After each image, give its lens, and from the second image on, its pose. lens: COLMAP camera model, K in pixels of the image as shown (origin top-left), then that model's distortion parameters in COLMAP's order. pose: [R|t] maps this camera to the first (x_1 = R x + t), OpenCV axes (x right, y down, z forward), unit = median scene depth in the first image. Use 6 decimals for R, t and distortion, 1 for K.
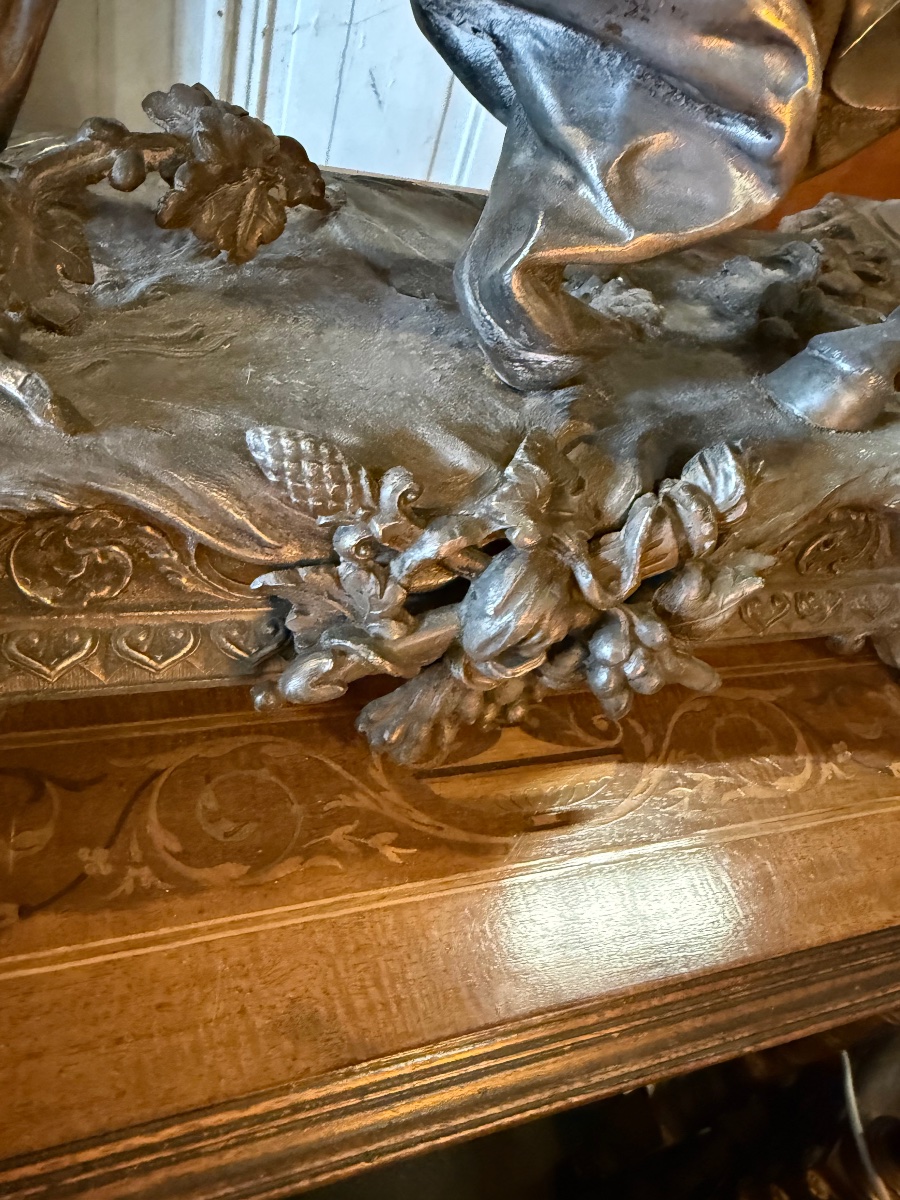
lens RADIAL K [[879.1, 0, 444.4], [0, 879.1, 542.8], [0, 0, 1]] dist [-0.000293, -0.002478]
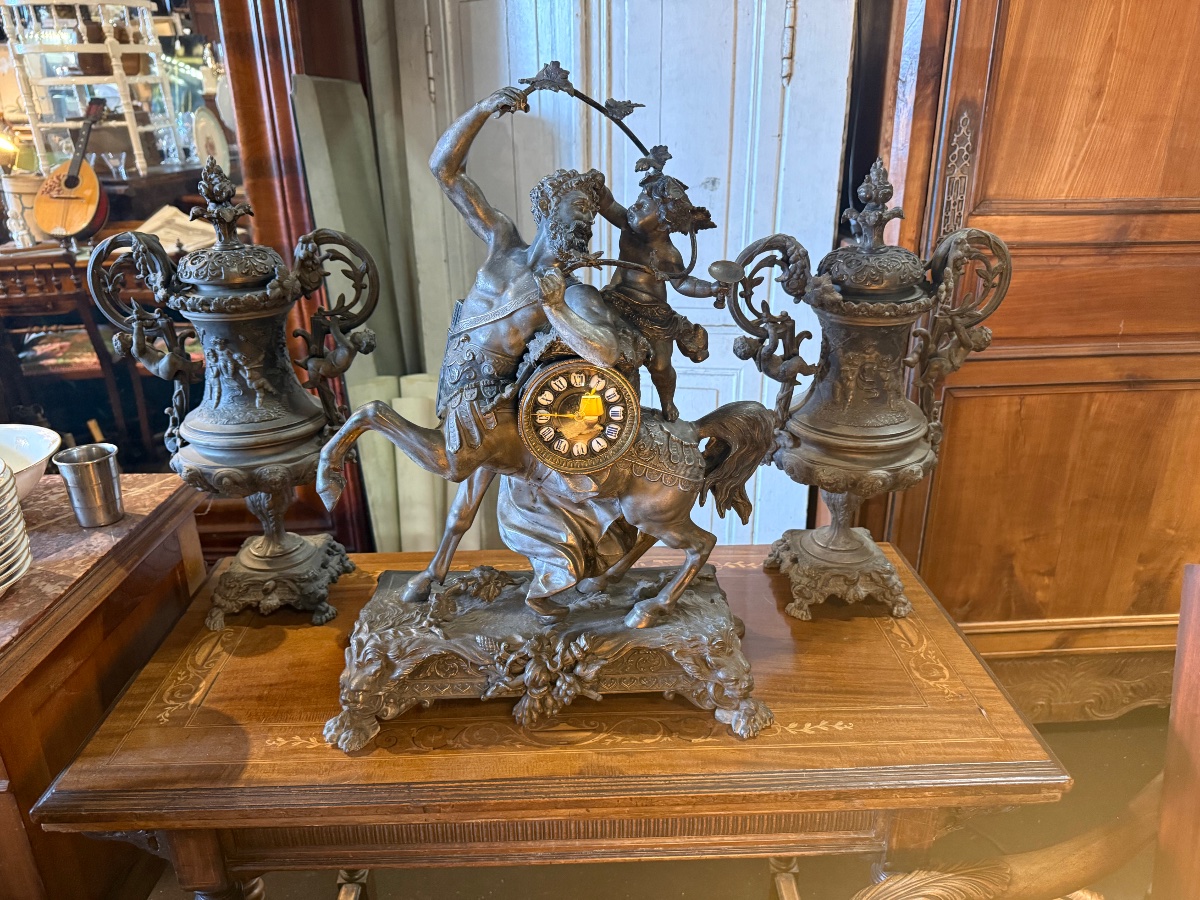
lens RADIAL K [[827.4, 0, 576.3], [0, 827.4, 453.2], [0, 0, 1]] dist [0.163553, -0.163149]
pose [[0.928742, -0.163134, -0.332905, 1.881248], [0.011483, 0.910207, -0.413995, 0.821050], [0.370550, 0.380672, 0.847220, -2.972517]]
